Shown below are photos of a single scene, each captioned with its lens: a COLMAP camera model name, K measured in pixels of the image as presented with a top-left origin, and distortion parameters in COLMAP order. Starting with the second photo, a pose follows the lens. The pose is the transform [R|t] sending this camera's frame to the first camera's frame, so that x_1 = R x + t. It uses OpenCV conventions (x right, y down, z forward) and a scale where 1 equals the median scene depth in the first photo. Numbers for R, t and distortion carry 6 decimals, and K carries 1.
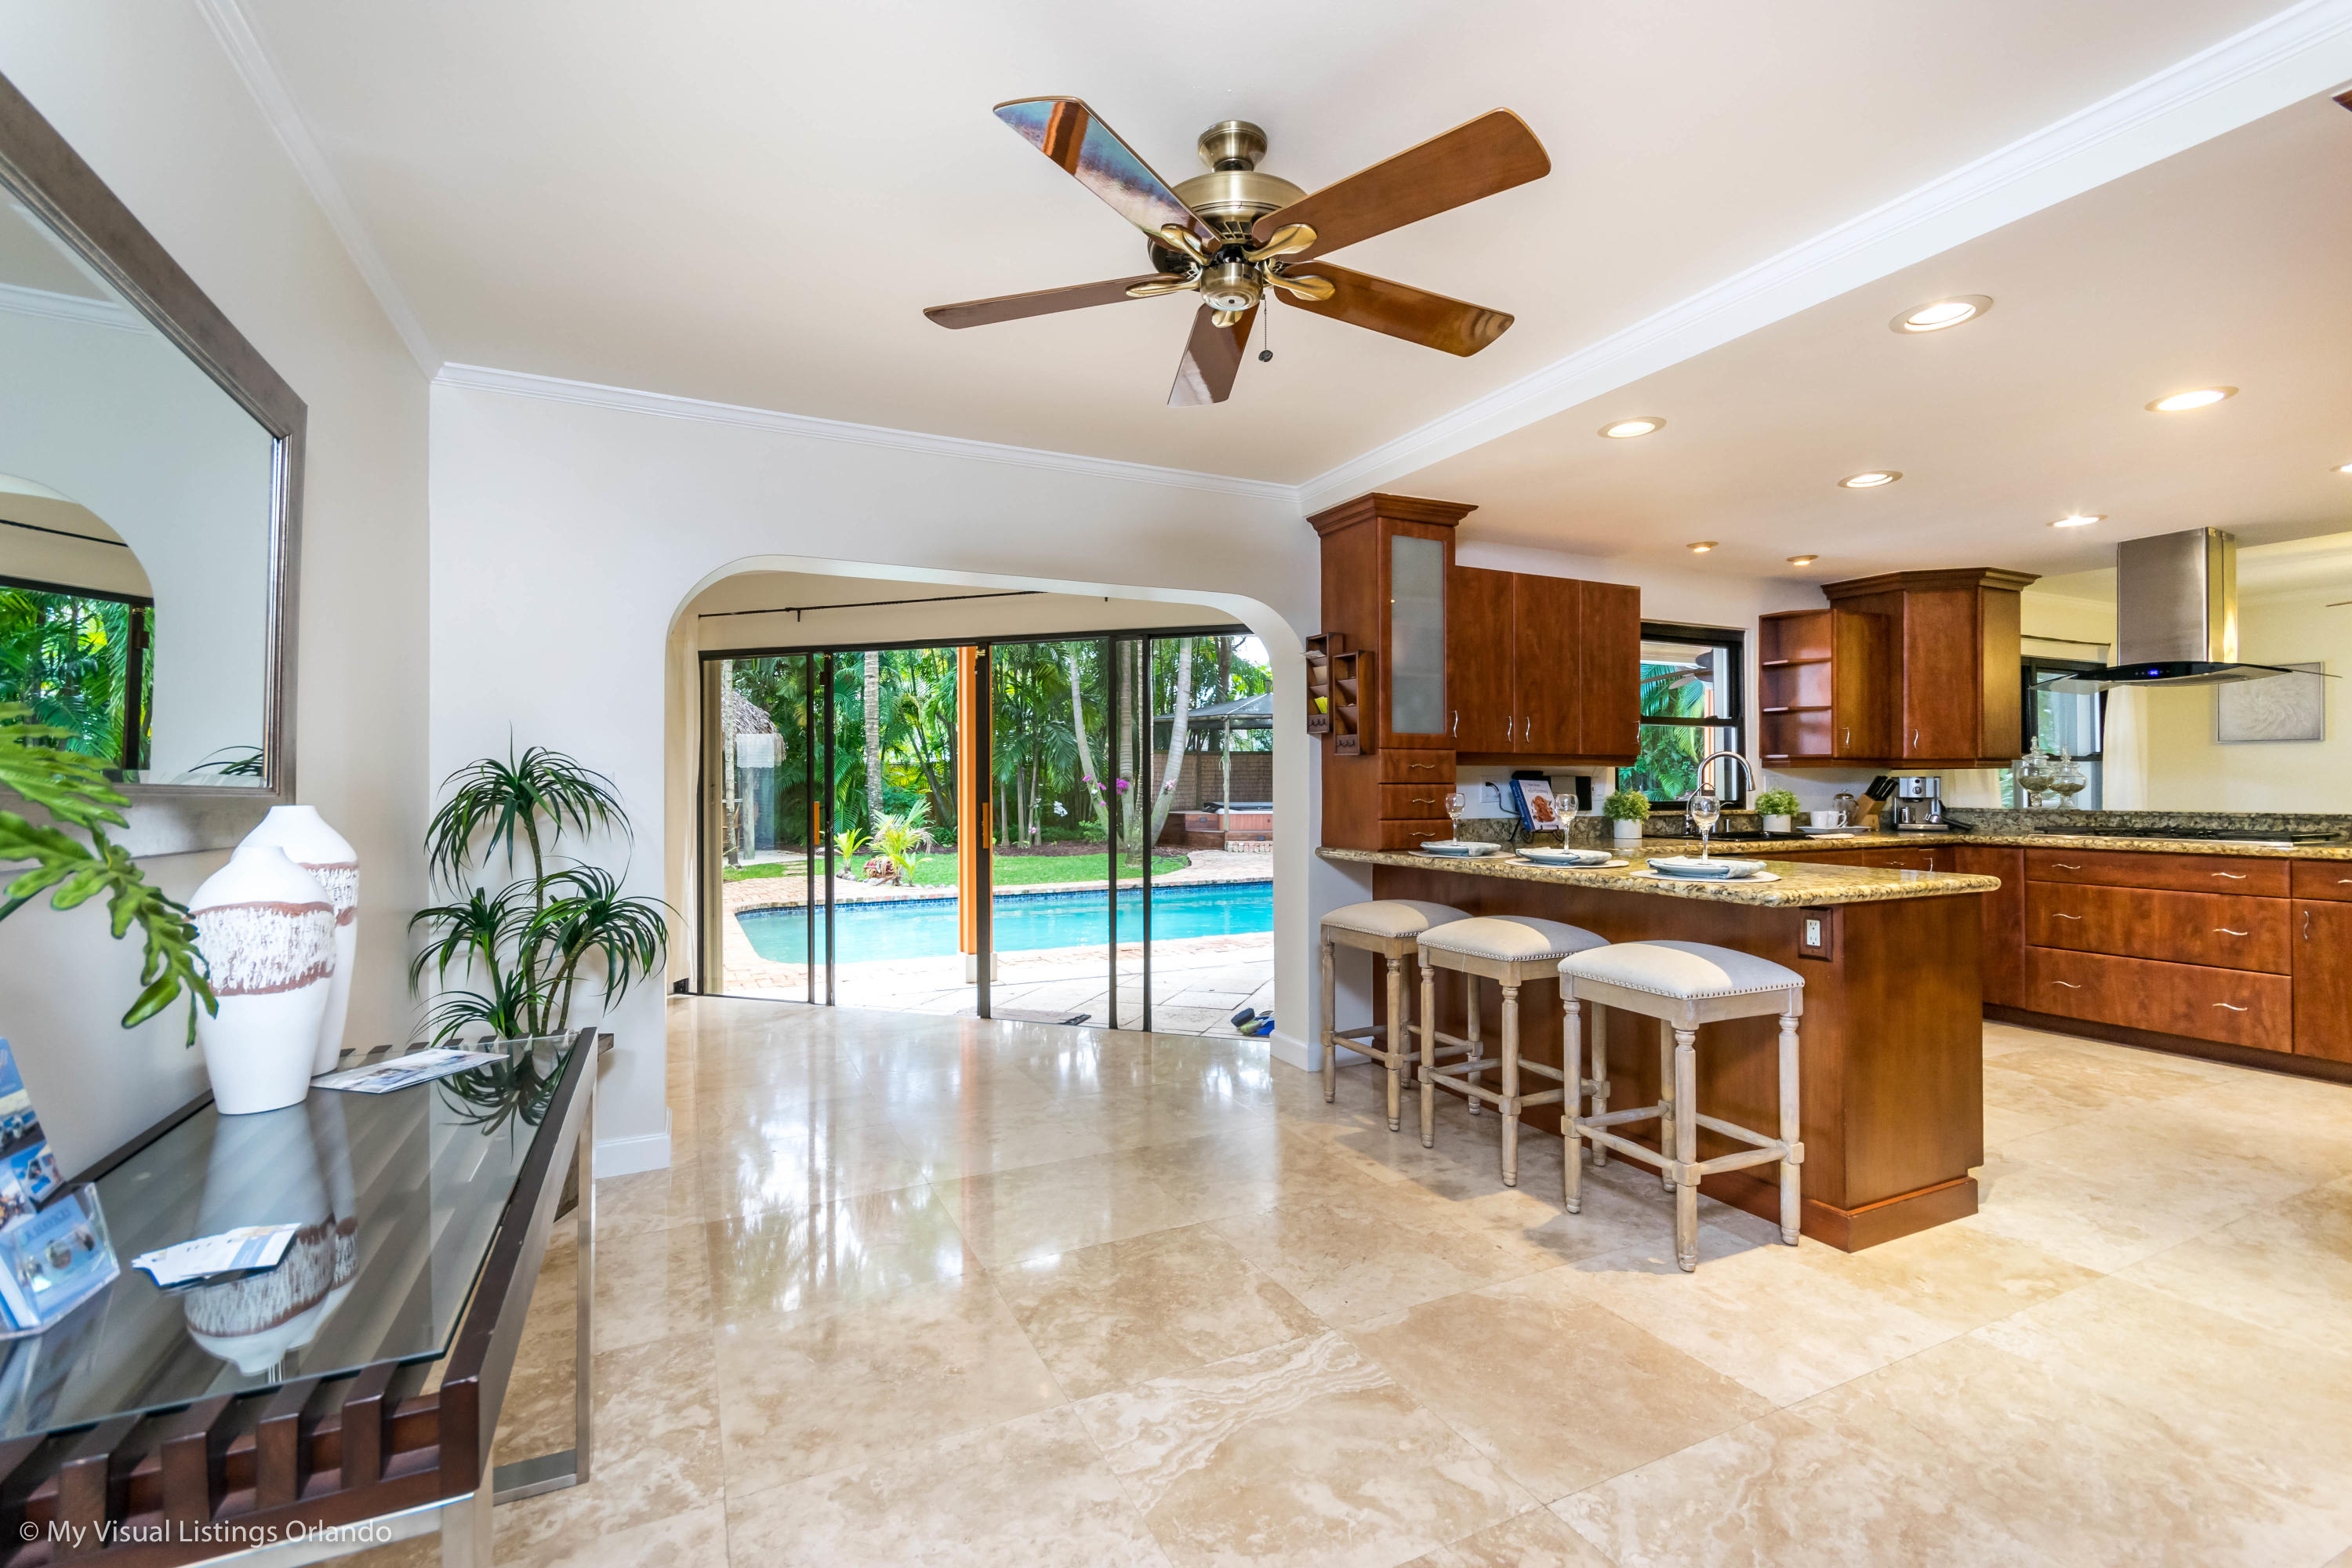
lens RADIAL K [[1044.4, 0, 1156.1], [0, 1044.4, 773.6], [0, 0, 1]] dist [0.008381, -0.005065]
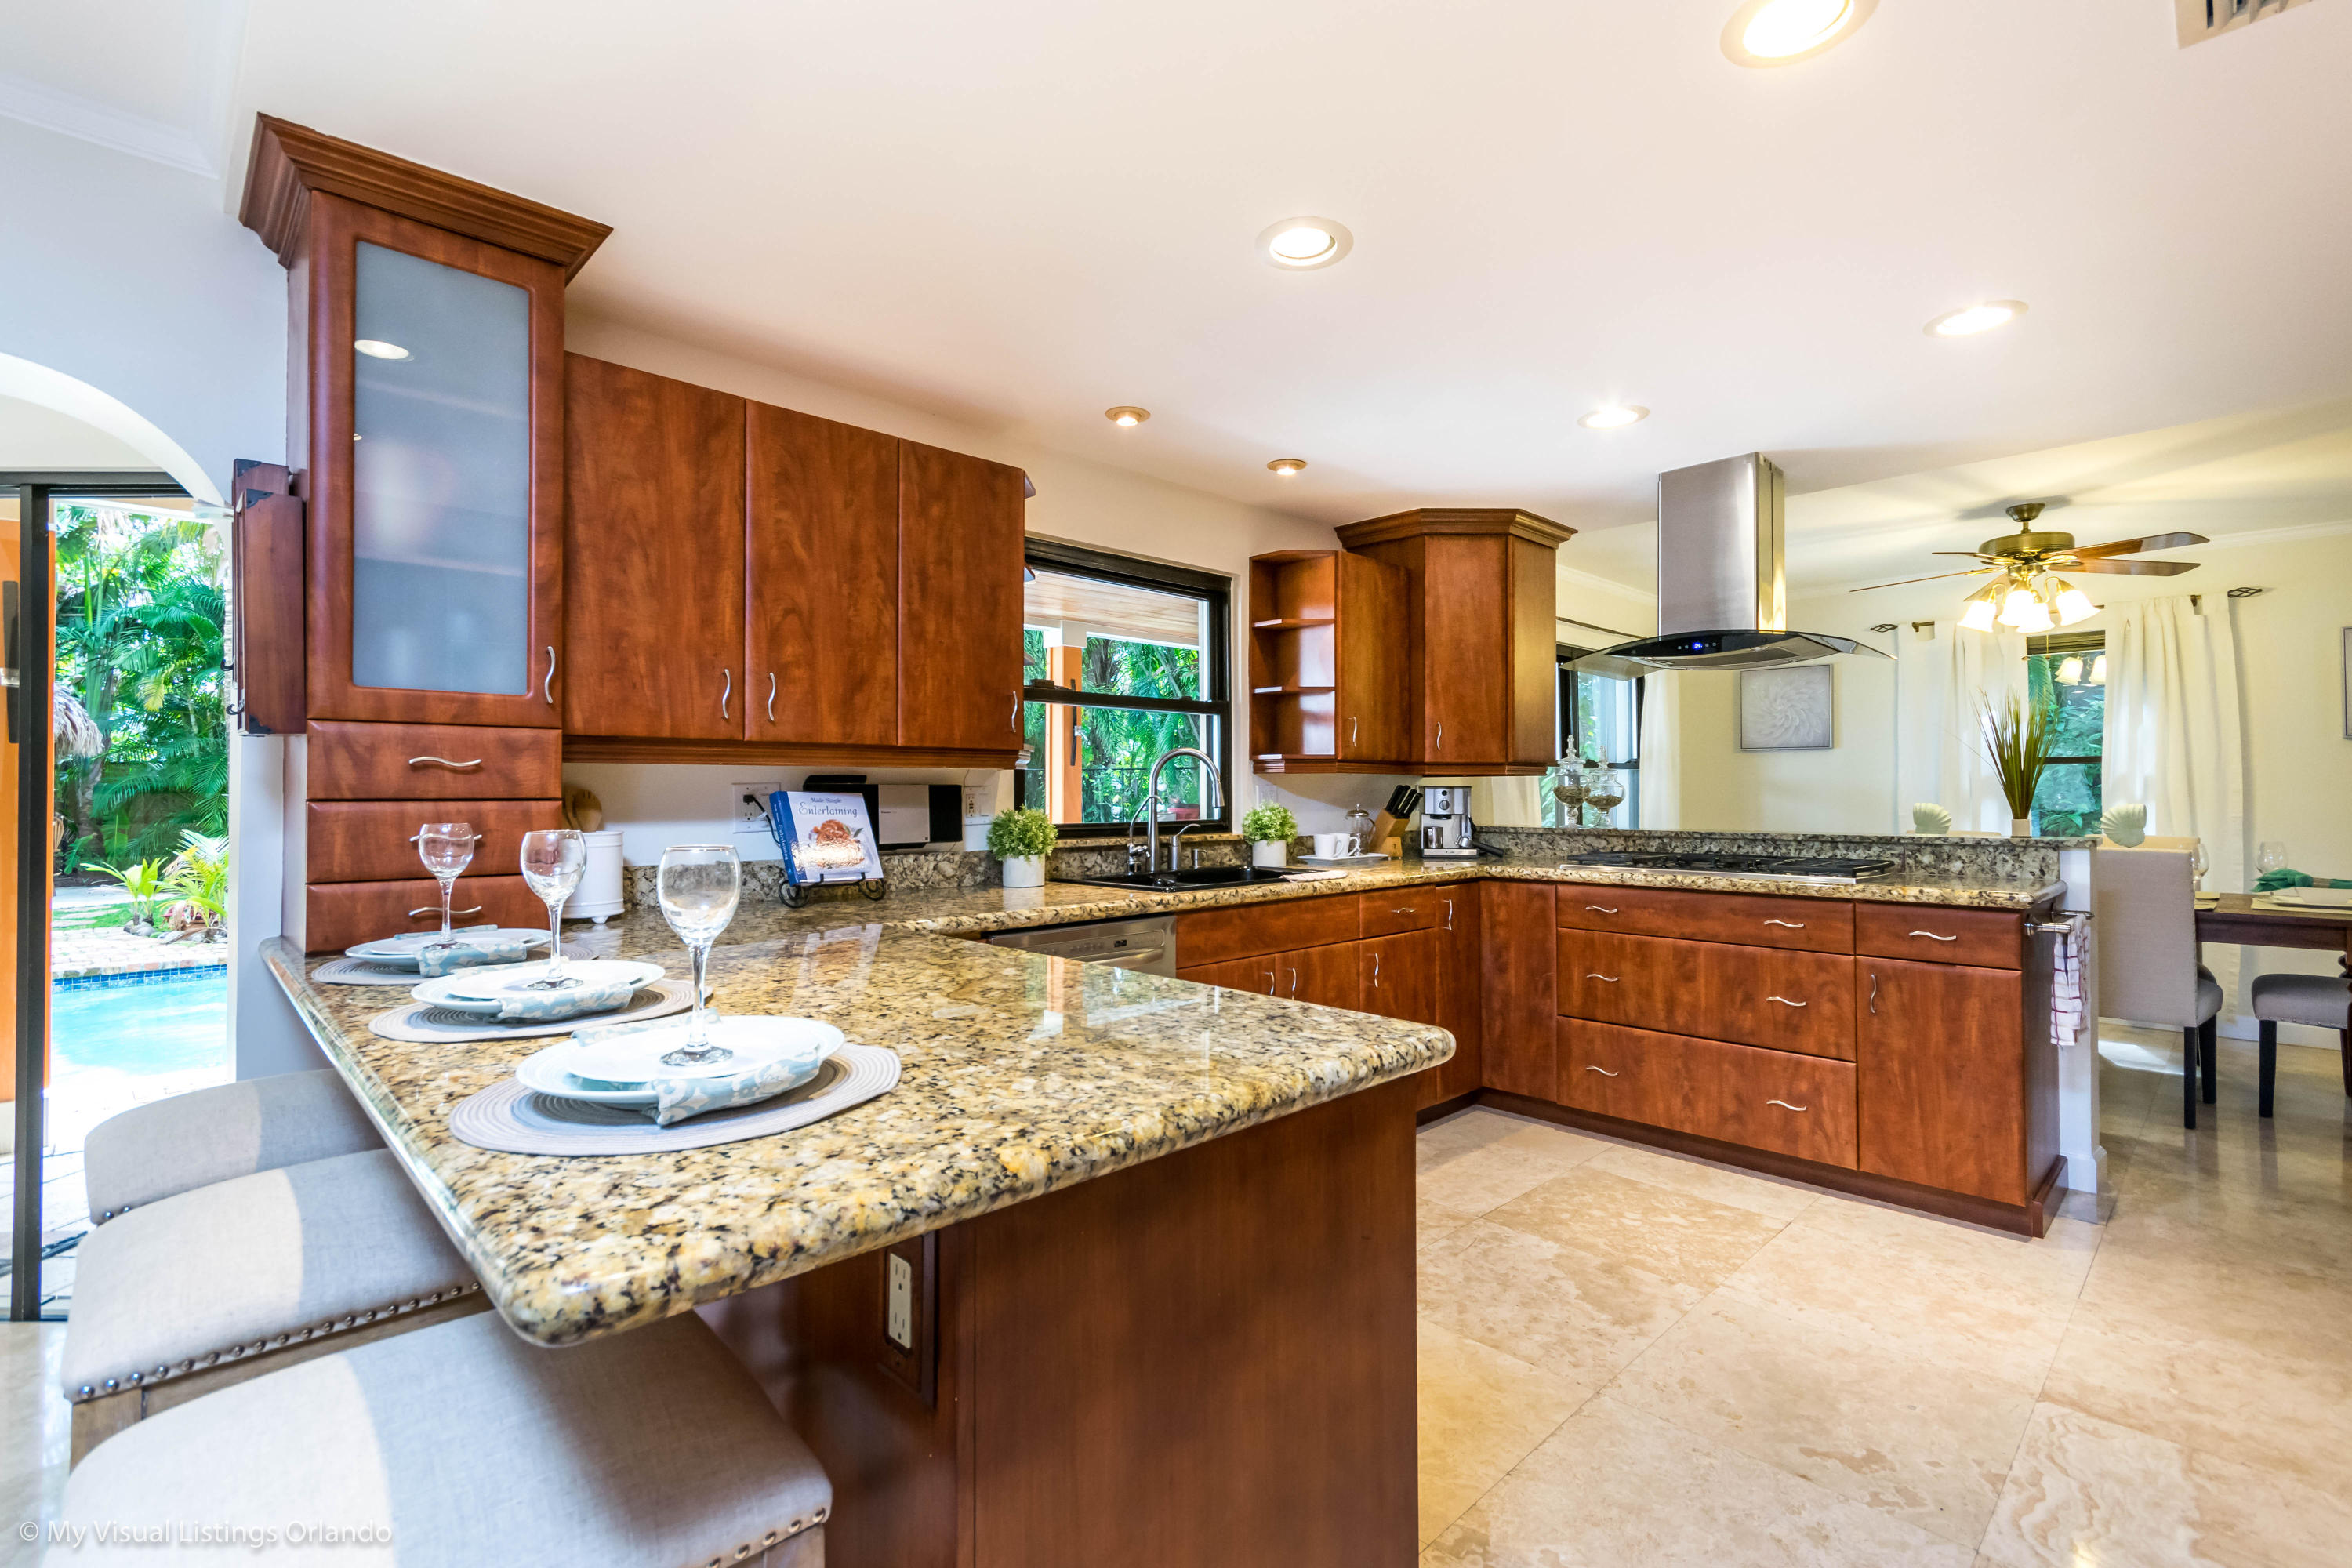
lens RADIAL K [[1044.4, 0, 1184.5], [0, 1044.4, 778.4], [0, 0, 1]] dist [0.008381, -0.005065]
pose [[0.946811, 0.004094, 0.321764, 0.355758], [-0.003277, 0.999990, -0.003078, 0.000129], [-0.321773, 0.001860, 0.946815, 0.400921]]
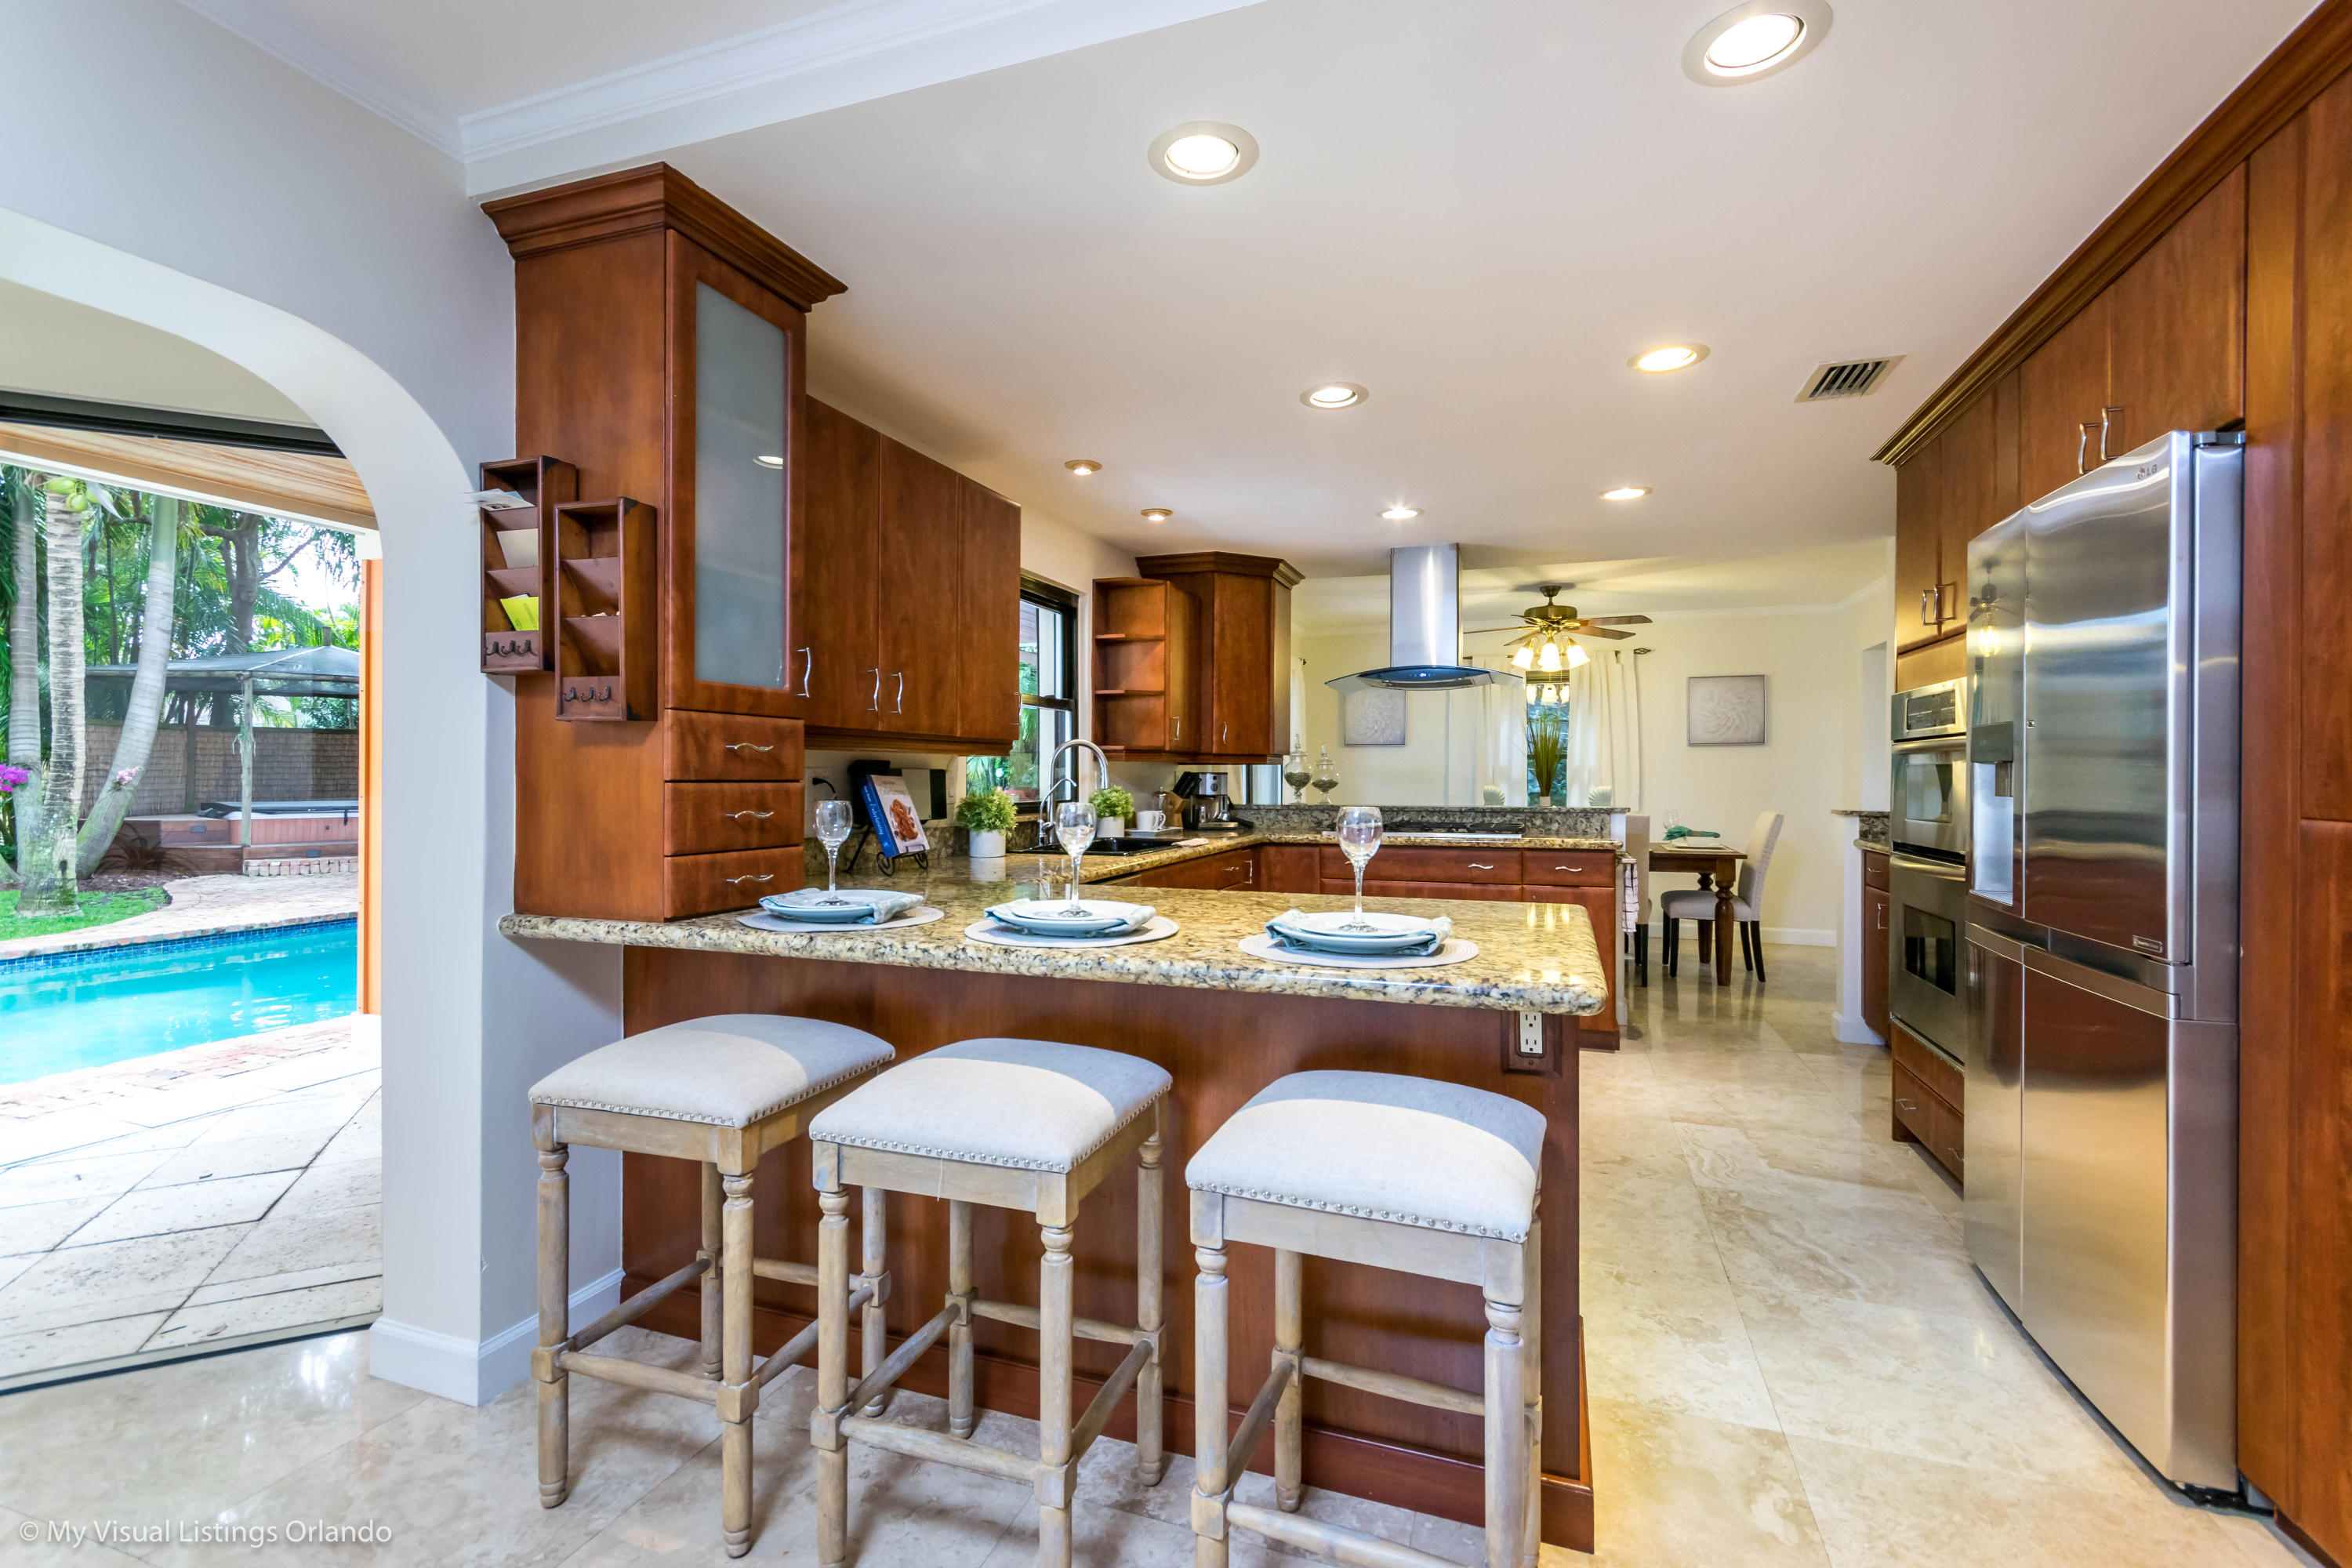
lens RADIAL K [[1044.4, 0, 1162.5], [0, 1044.4, 775.4], [0, 0, 1]] dist [0.008381, -0.005065]
pose [[0.706843, 0.003900, 0.707360, 0.027723], [-0.010371, 0.999934, 0.004851, 0.001651], [-0.707294, -0.010765, 0.706837, 0.423347]]
